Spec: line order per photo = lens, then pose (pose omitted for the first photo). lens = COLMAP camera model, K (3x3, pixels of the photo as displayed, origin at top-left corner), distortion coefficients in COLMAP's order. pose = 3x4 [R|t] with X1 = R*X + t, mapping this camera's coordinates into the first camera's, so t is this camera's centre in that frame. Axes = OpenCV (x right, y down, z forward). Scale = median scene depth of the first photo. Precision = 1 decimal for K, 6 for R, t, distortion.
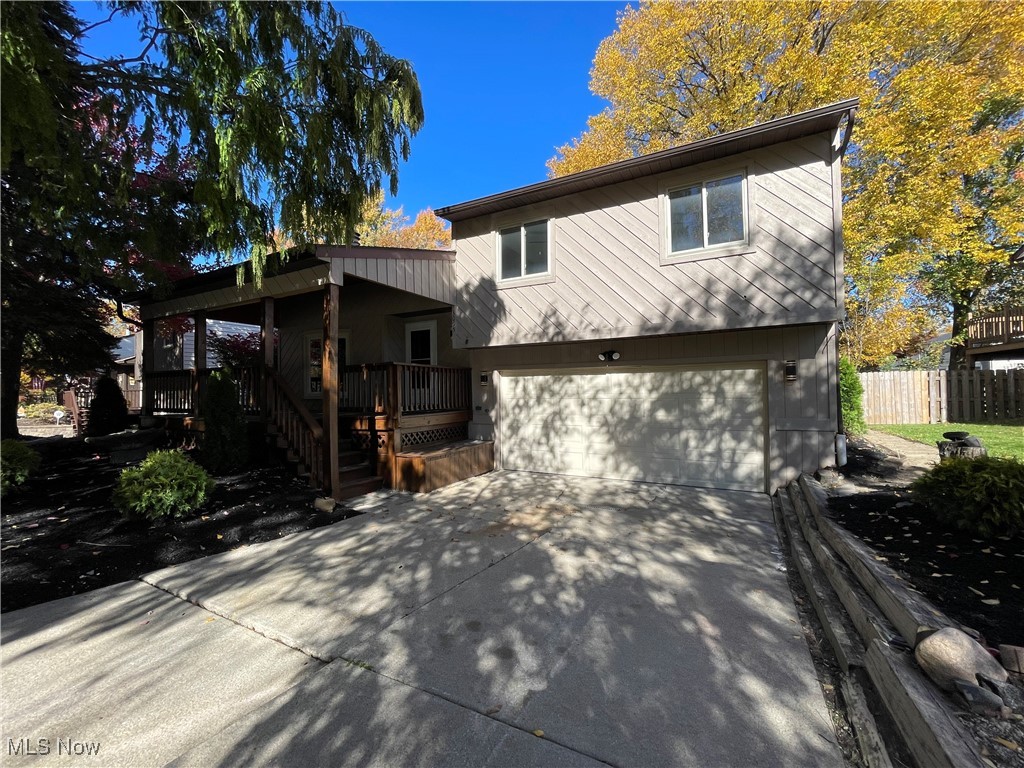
lens RADIAL K [[414.8, 0, 508.2], [0, 414.8, 382.5], [0, 0, 1]] dist [0.002486, 0.000366]
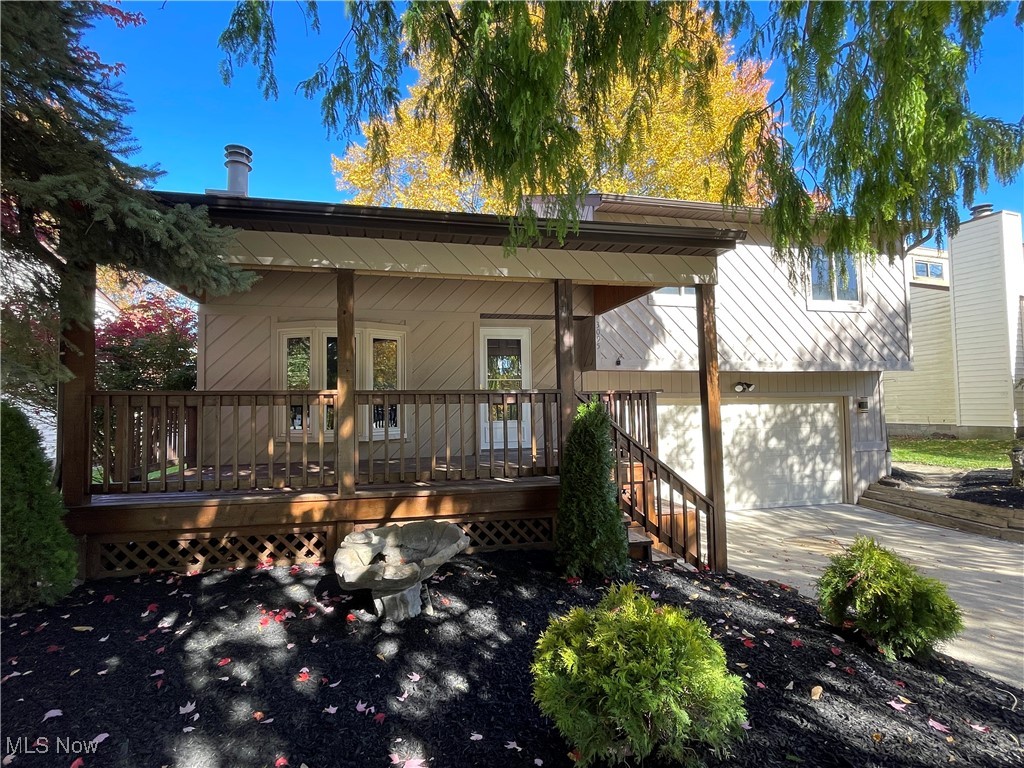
lens RADIAL K [[509.4, 0, 512.0], [0, 509.4, 384.0], [0, 0, 1]] dist [-0.001848, -0.000124]
pose [[0.758482, 0.031493, 0.650932, -1.052091], [-0.007905, 0.999203, -0.039131, -0.020137], [-0.651646, 0.024535, 0.758126, 0.453301]]
